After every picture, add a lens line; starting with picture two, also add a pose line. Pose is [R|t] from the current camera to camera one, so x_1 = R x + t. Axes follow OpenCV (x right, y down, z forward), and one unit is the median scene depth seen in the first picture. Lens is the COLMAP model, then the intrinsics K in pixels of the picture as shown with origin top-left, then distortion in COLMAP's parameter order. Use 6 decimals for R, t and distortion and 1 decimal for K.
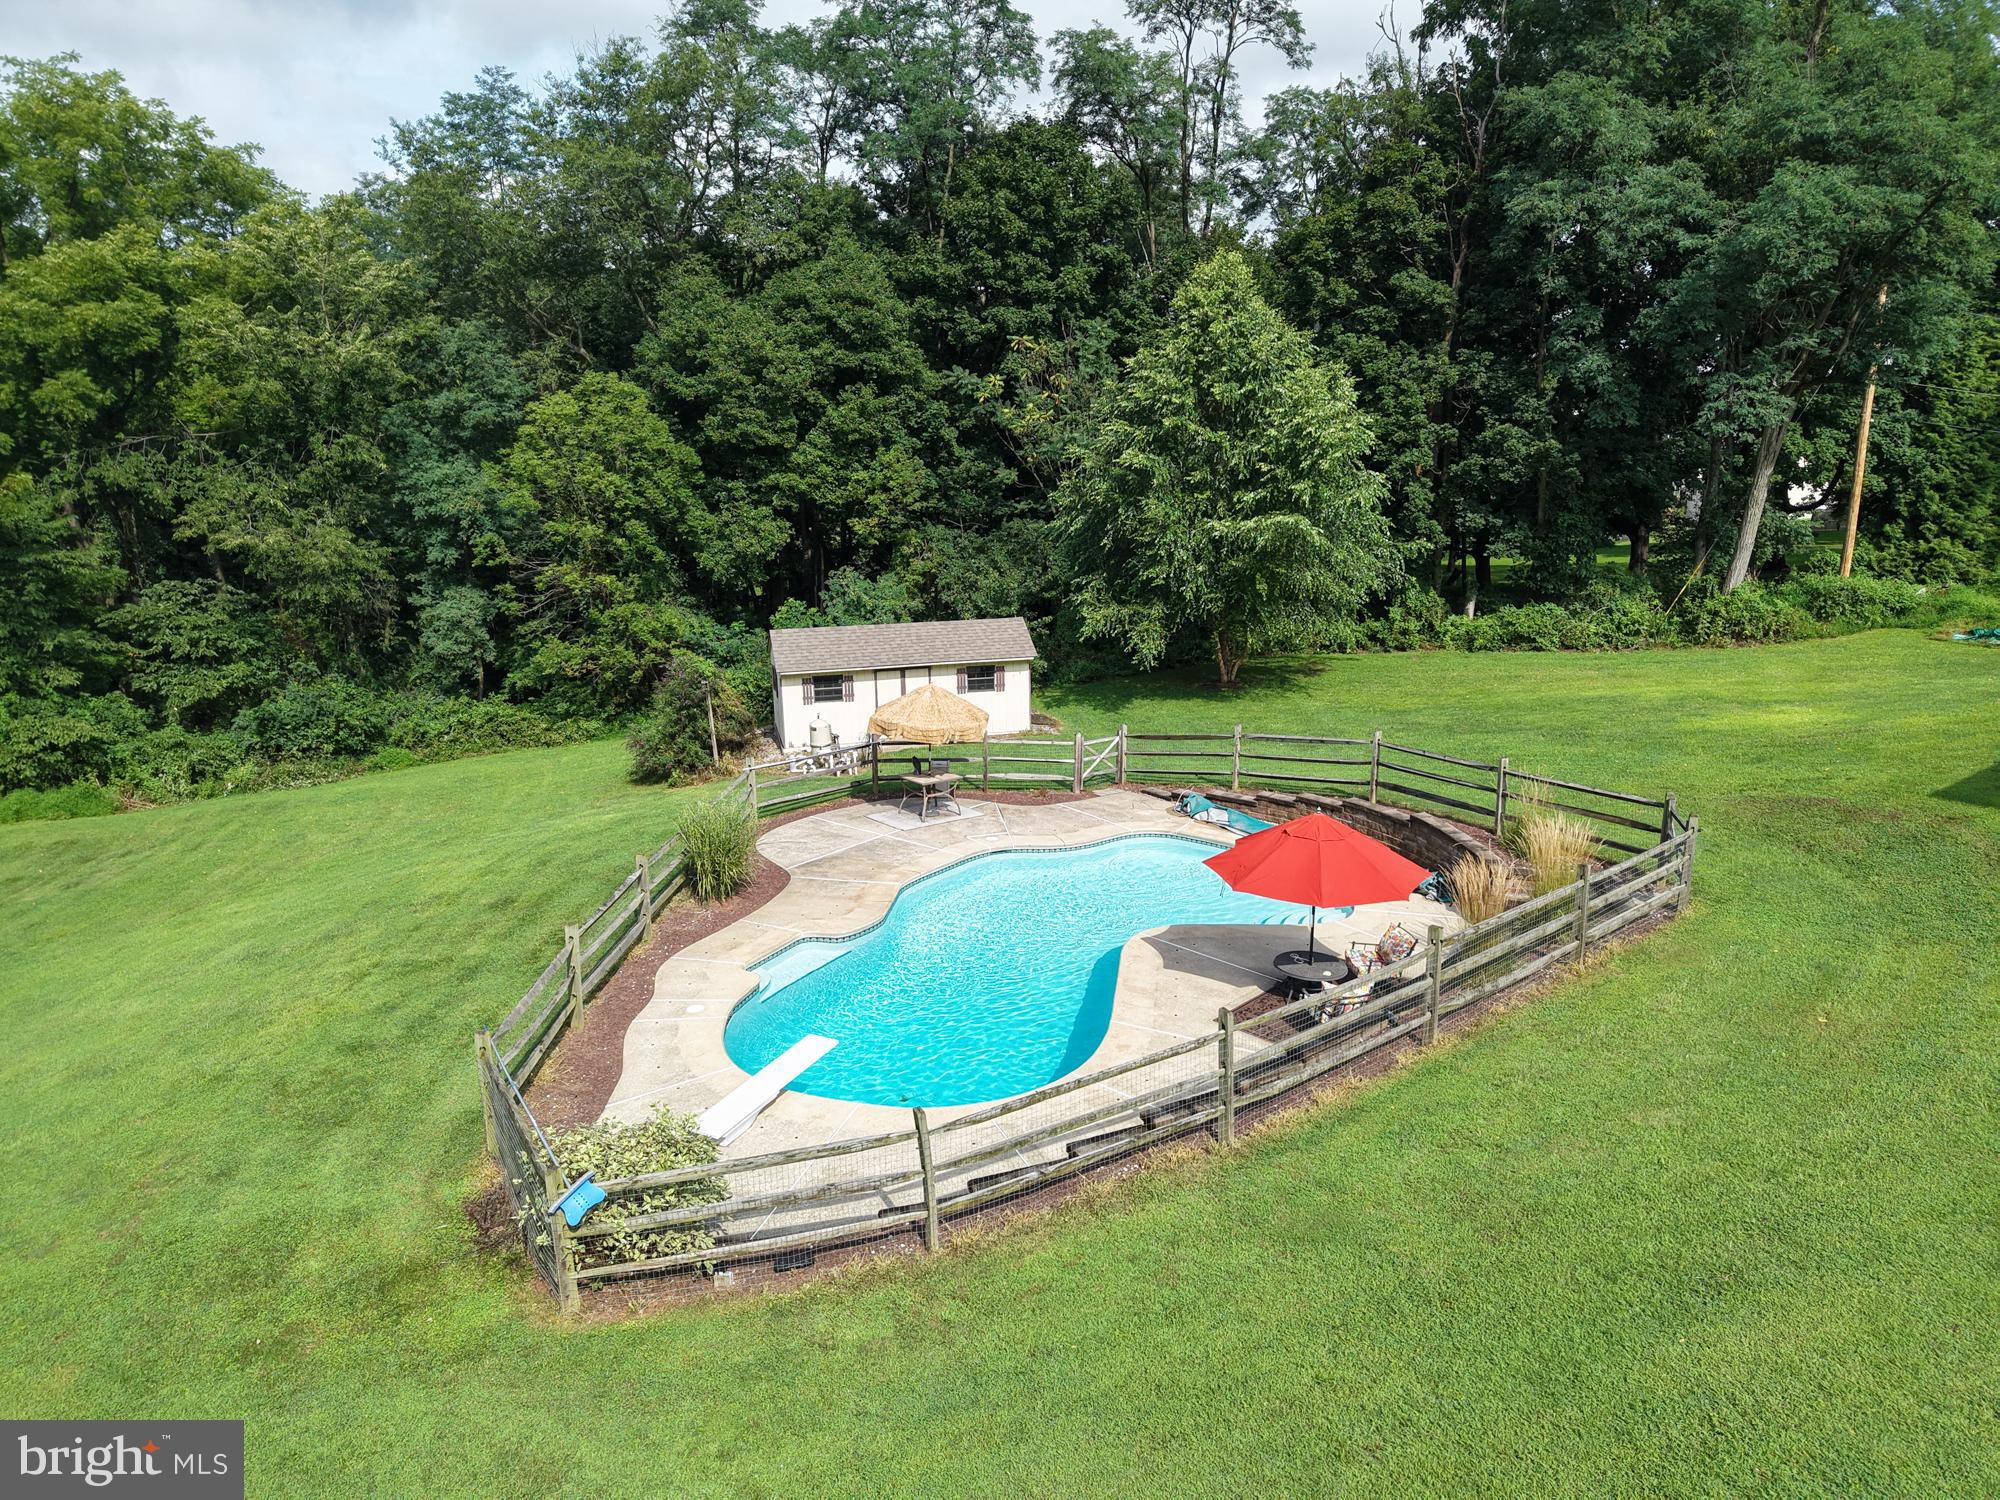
lens RADIAL K [[1323.8, 0, 996.4], [0, 1323.8, 790.0], [0, 0, 1]] dist [0.038832, -0.042172]
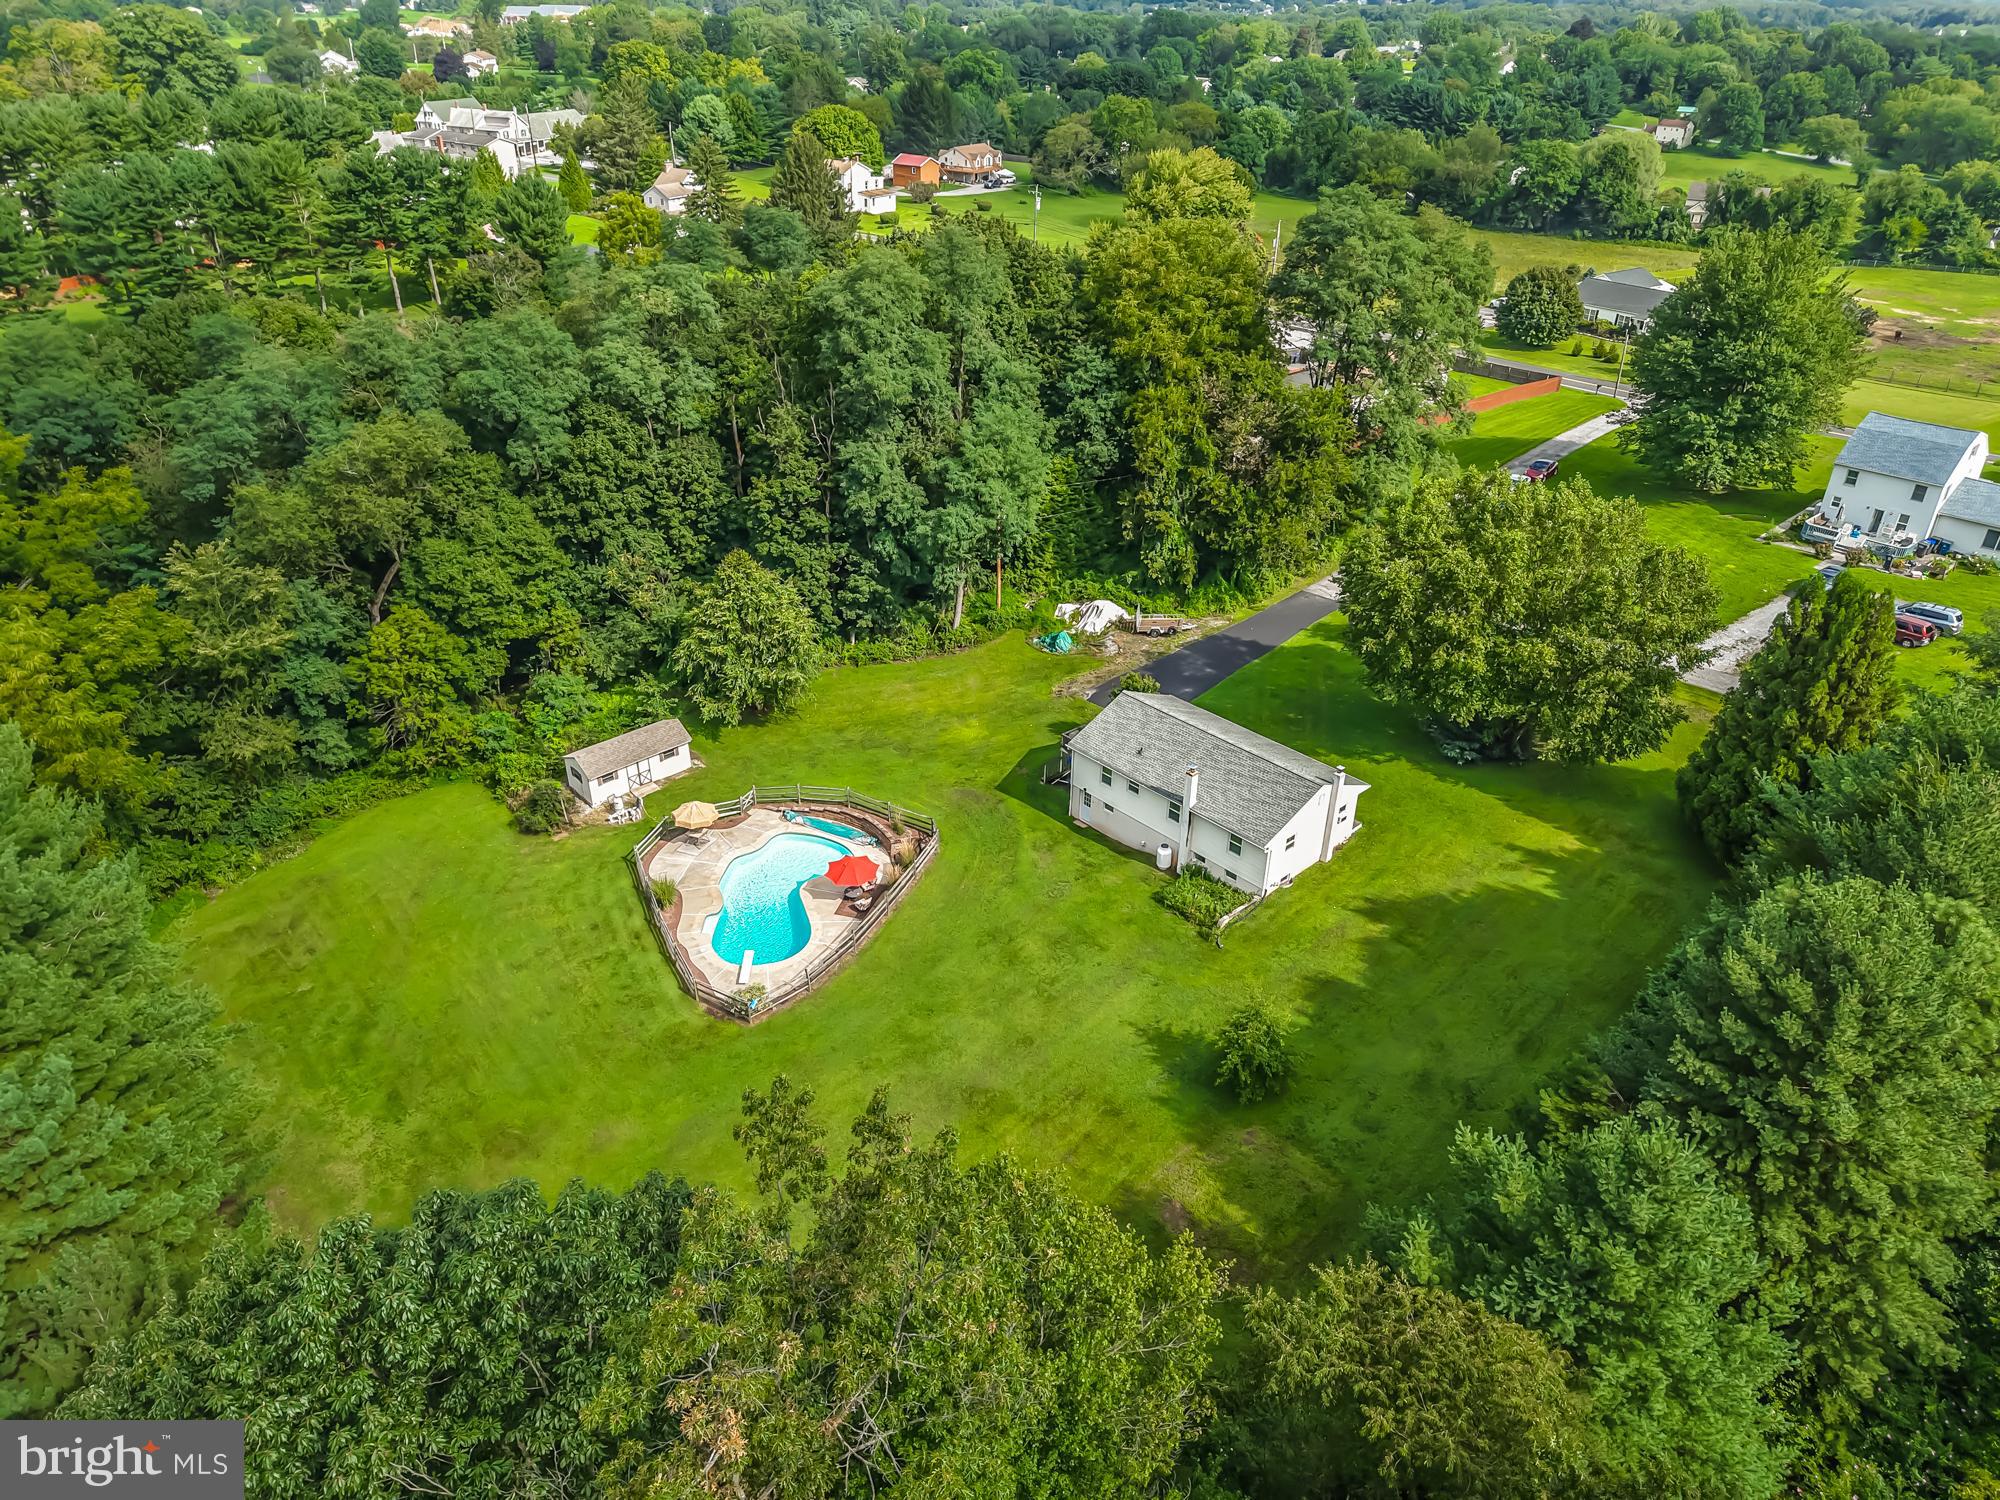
lens RADIAL K [[1323.8, 0, 1002.7], [0, 1323.8, 749.7], [0, 0, 1]] dist [0.038832, -0.042172]
pose [[0.877058, -0.230967, 0.421216, -0.414699], [0.113109, 0.951469, 0.286206, -0.600942], [-0.466878, -0.203376, 0.860618, -1.100821]]
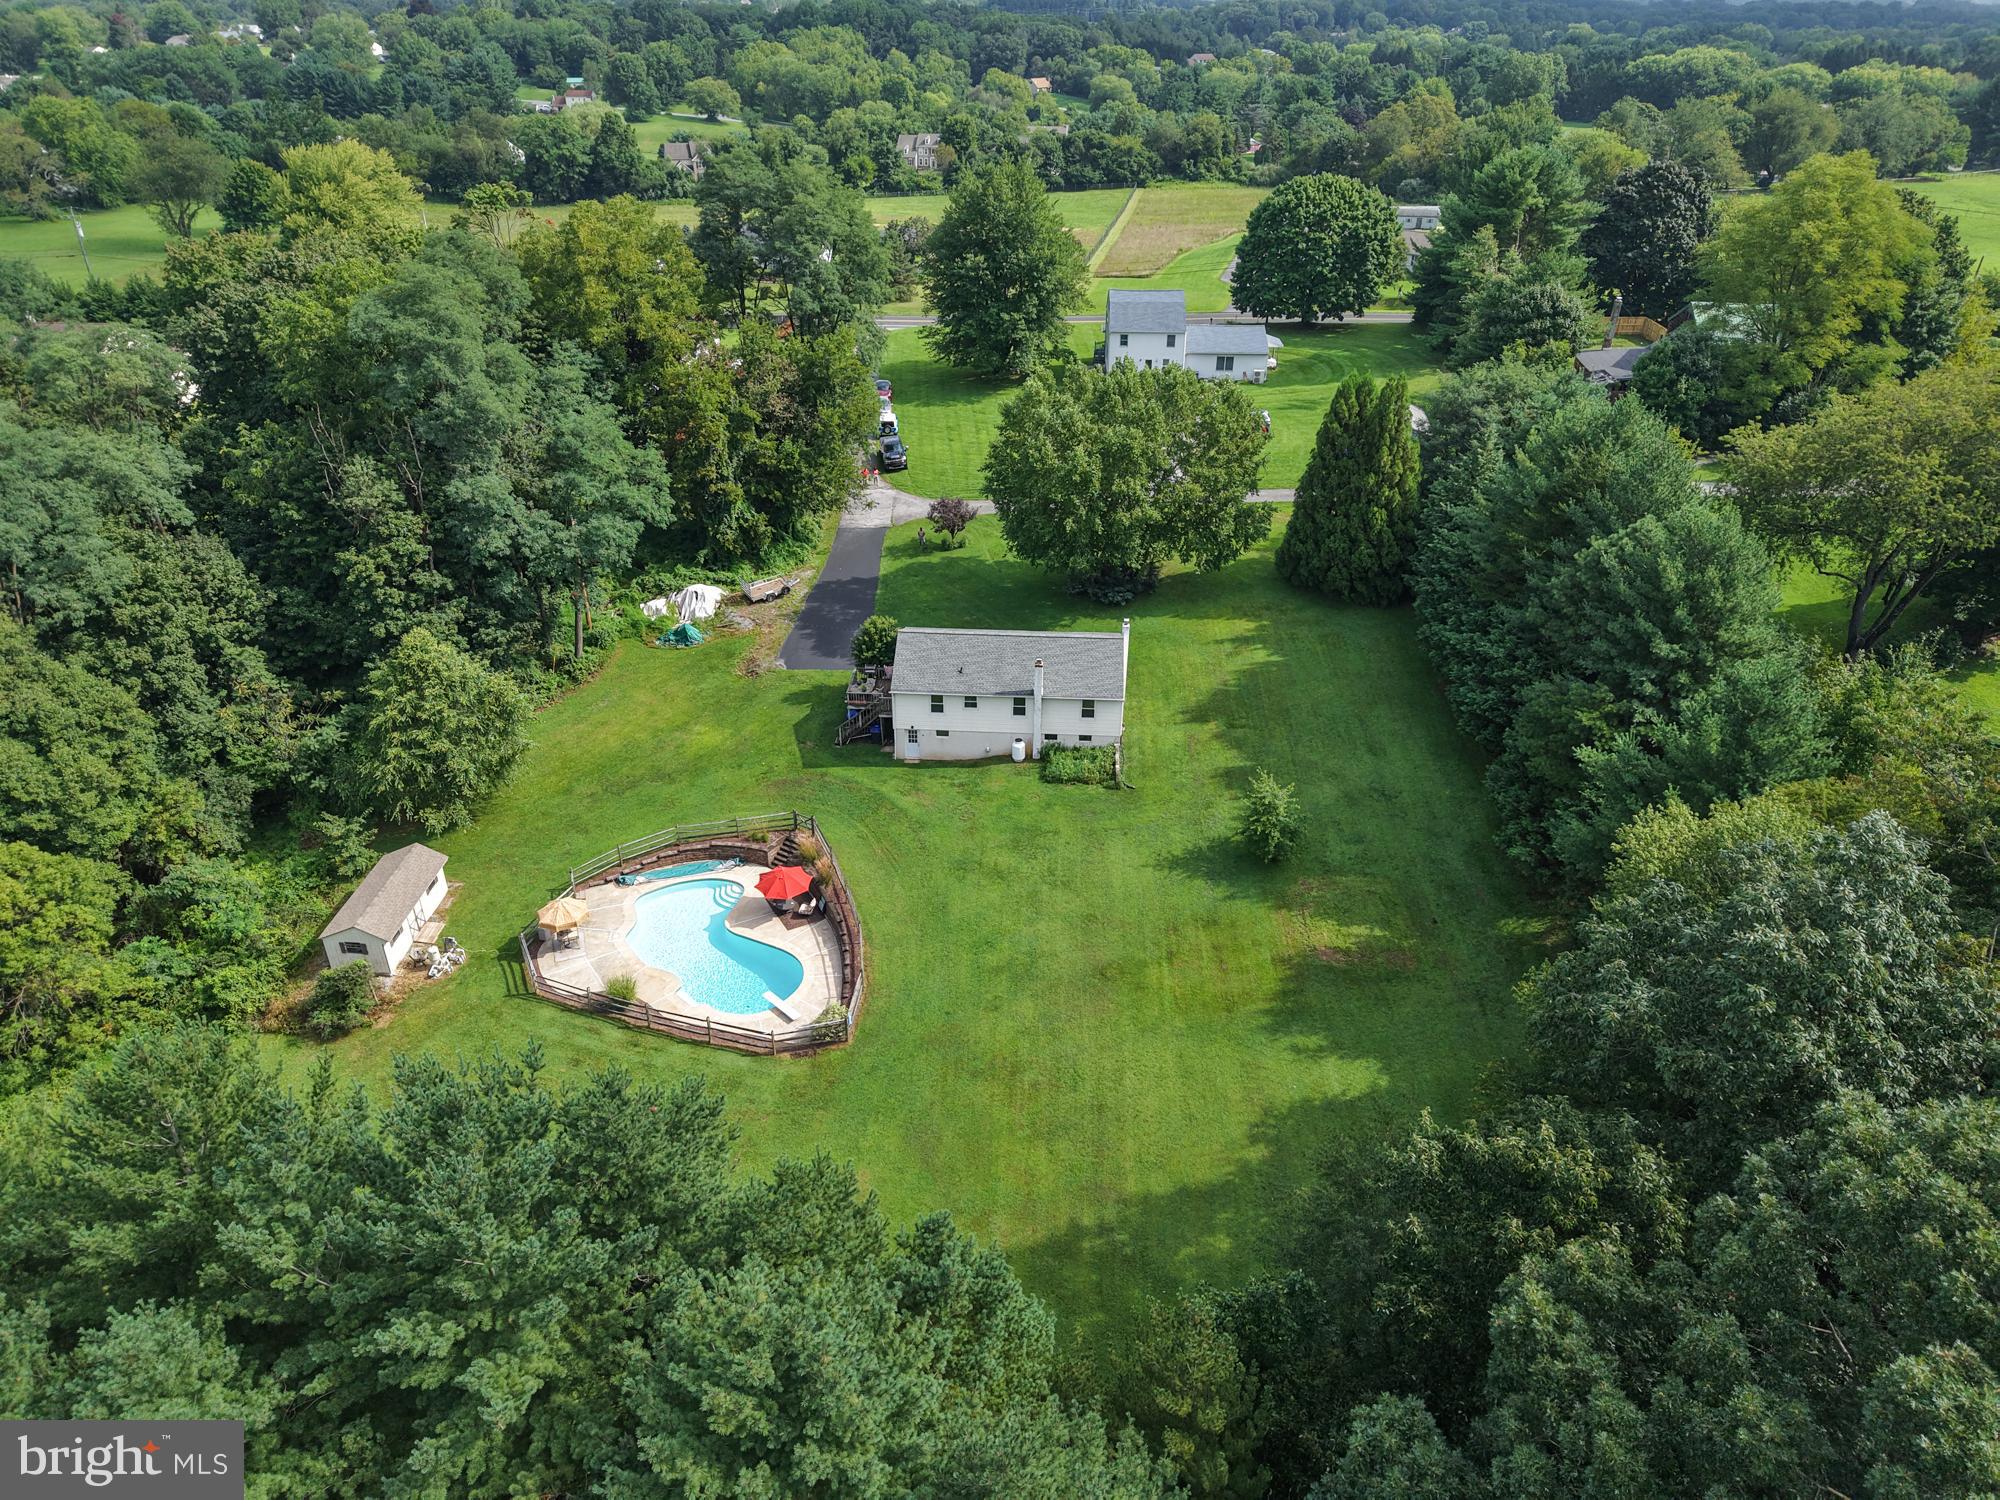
lens RADIAL K [[1323.8, 0, 987.7], [0, 1323.8, 747.6], [0, 0, 1]] dist [0.038832, -0.042172]
pose [[0.300364, -0.478647, 0.825032, -1.117880], [0.243366, 0.874802, 0.418921, -0.763635], [-0.922255, 0.074956, 0.379245, -0.432853]]
